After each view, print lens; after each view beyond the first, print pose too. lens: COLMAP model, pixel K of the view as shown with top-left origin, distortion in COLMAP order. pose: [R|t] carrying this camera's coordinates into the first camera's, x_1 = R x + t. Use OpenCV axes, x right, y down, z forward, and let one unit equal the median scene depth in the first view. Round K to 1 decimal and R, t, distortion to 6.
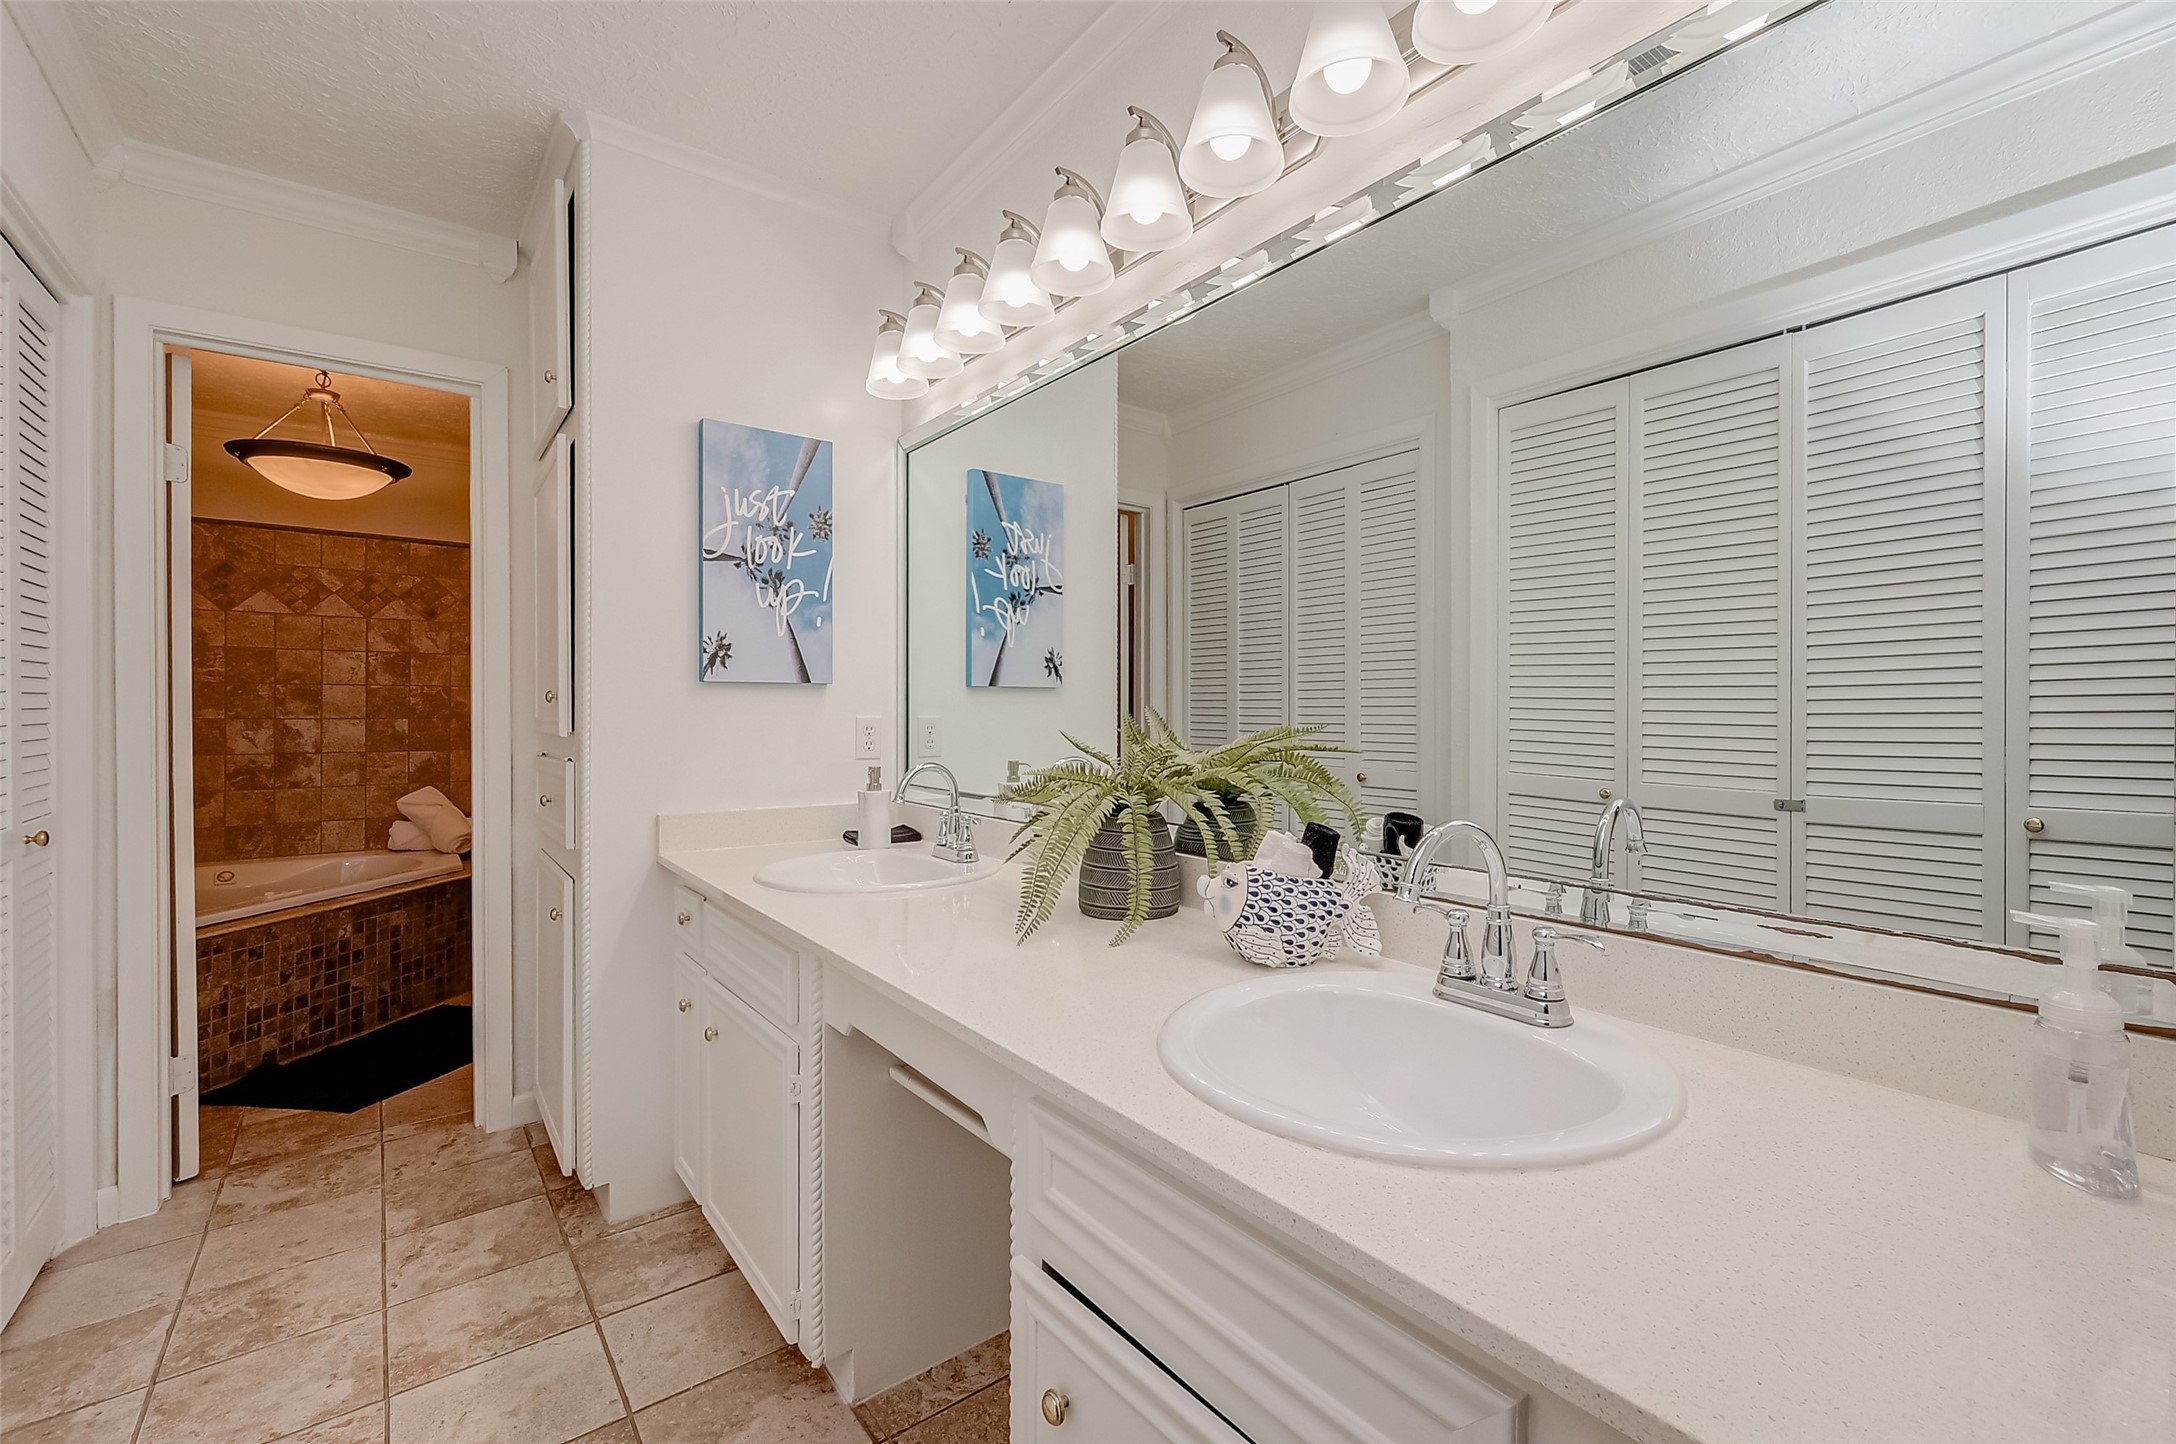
lens RADIAL K [[867.5, 0, 1088.9], [0, 867.5, 713.1], [0, 0, 1]] dist [0.000234, 0.000190]
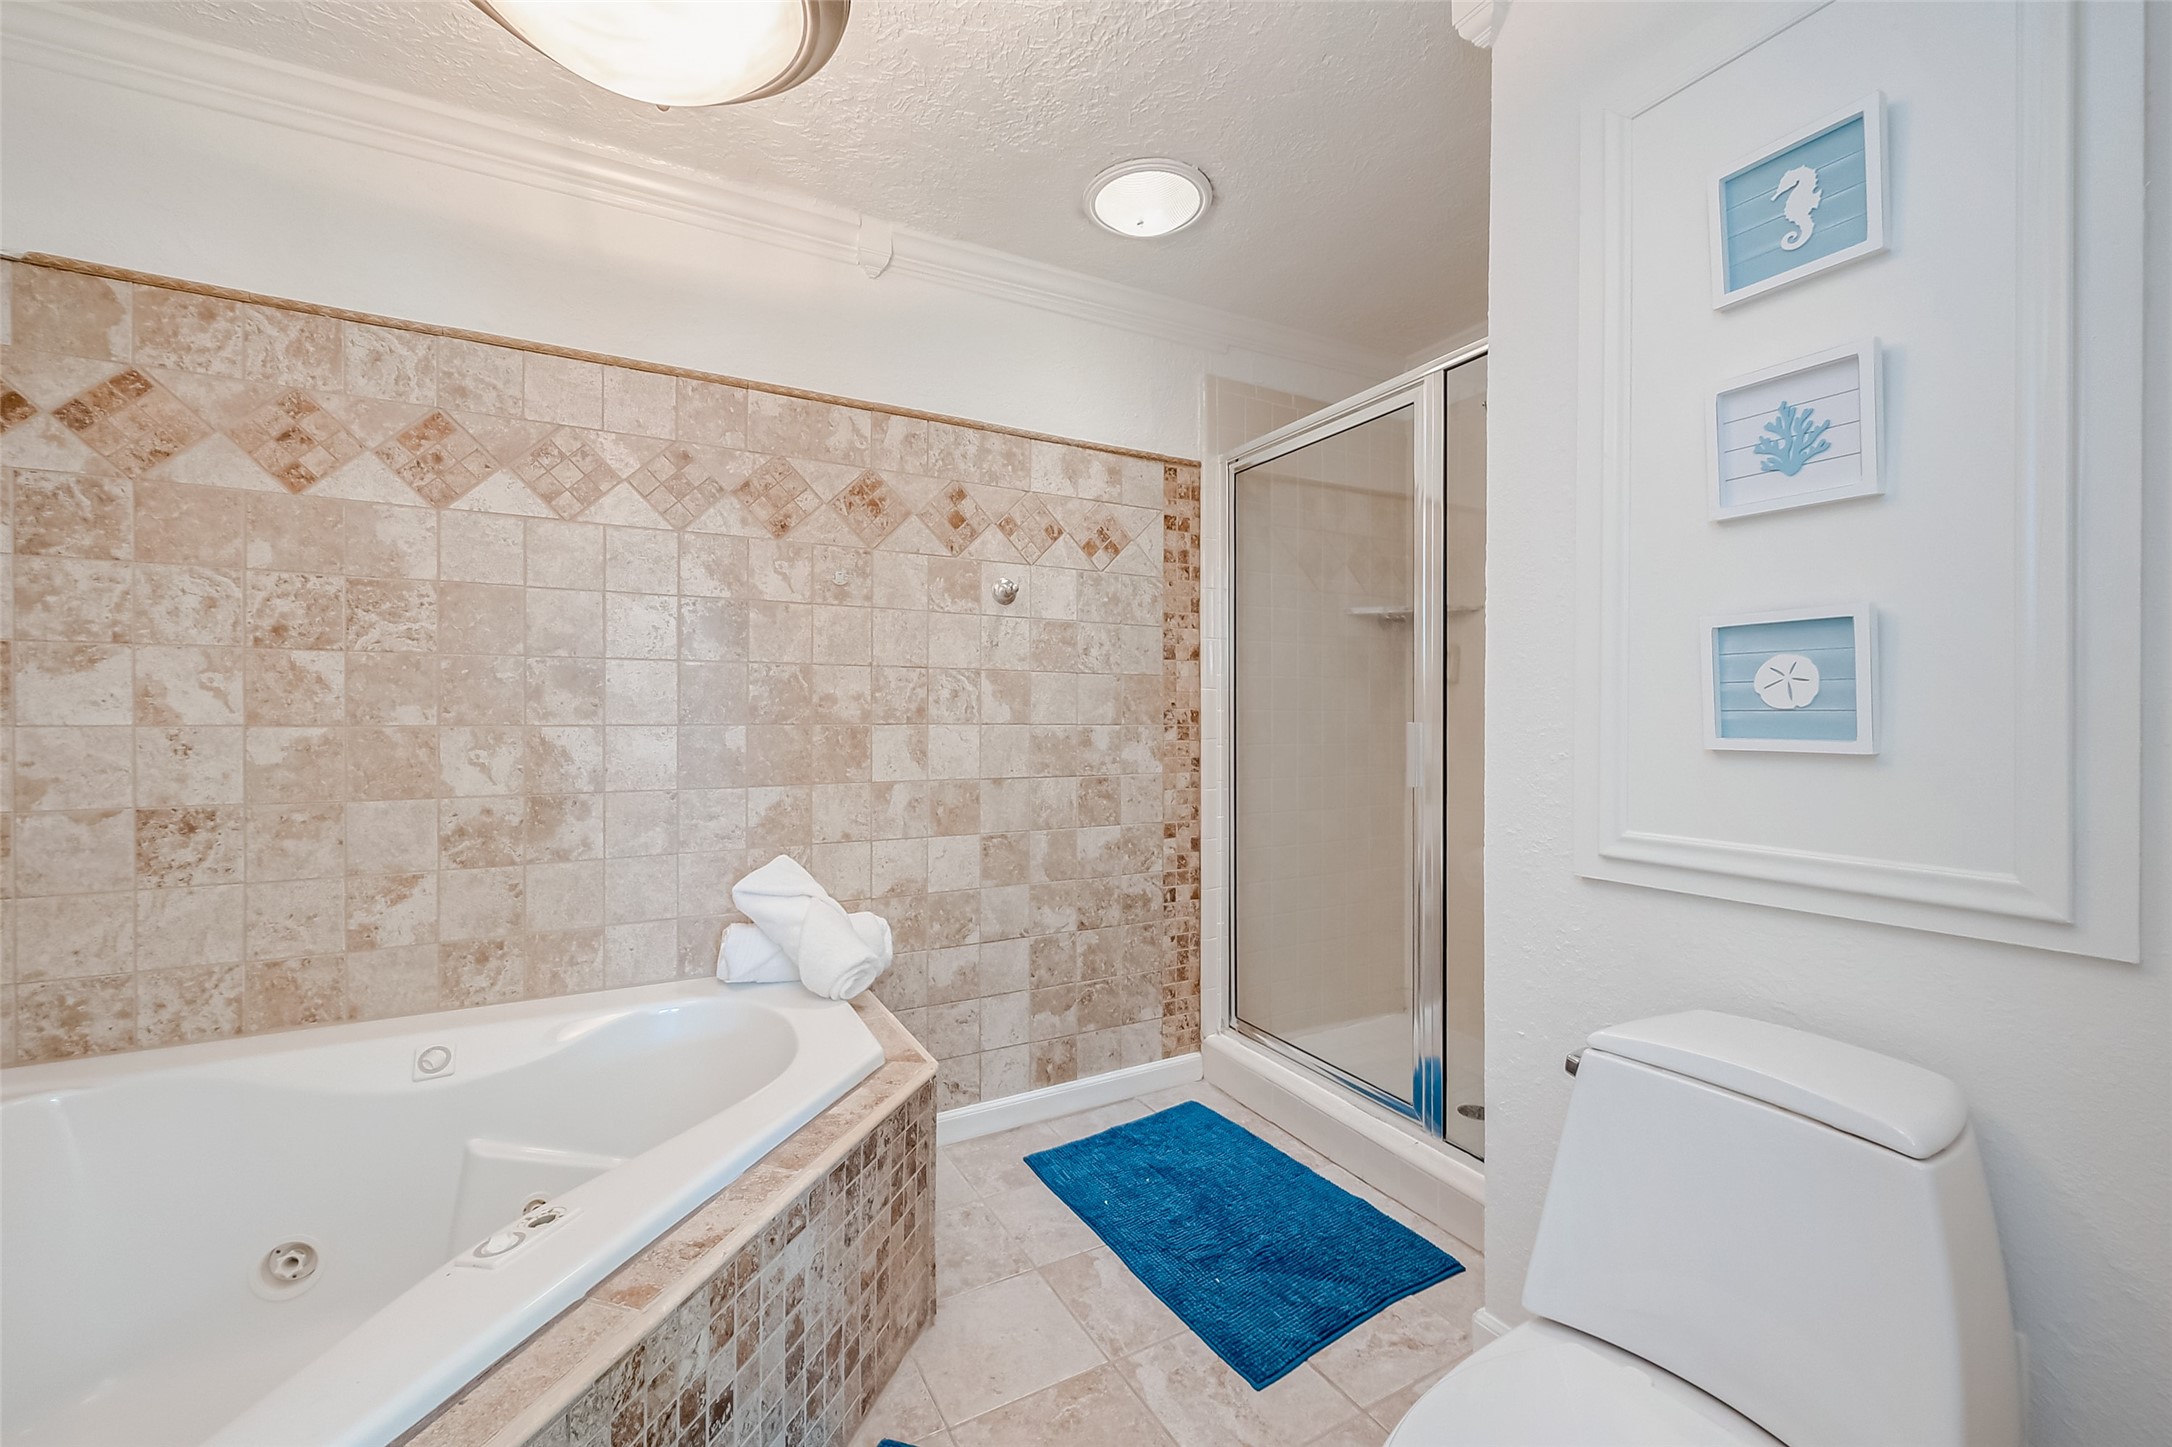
lens RADIAL K [[870.5, 0, 1086.8], [0, 870.5, 722.7], [0, 0, 1]] dist [0.002522, 0.000046]
pose [[0.981368, -0.001429, -0.192130, -0.508602], [0.002071, 0.999993, 0.003145, 0.003767], [0.192124, -0.003484, 0.981364, 0.552829]]
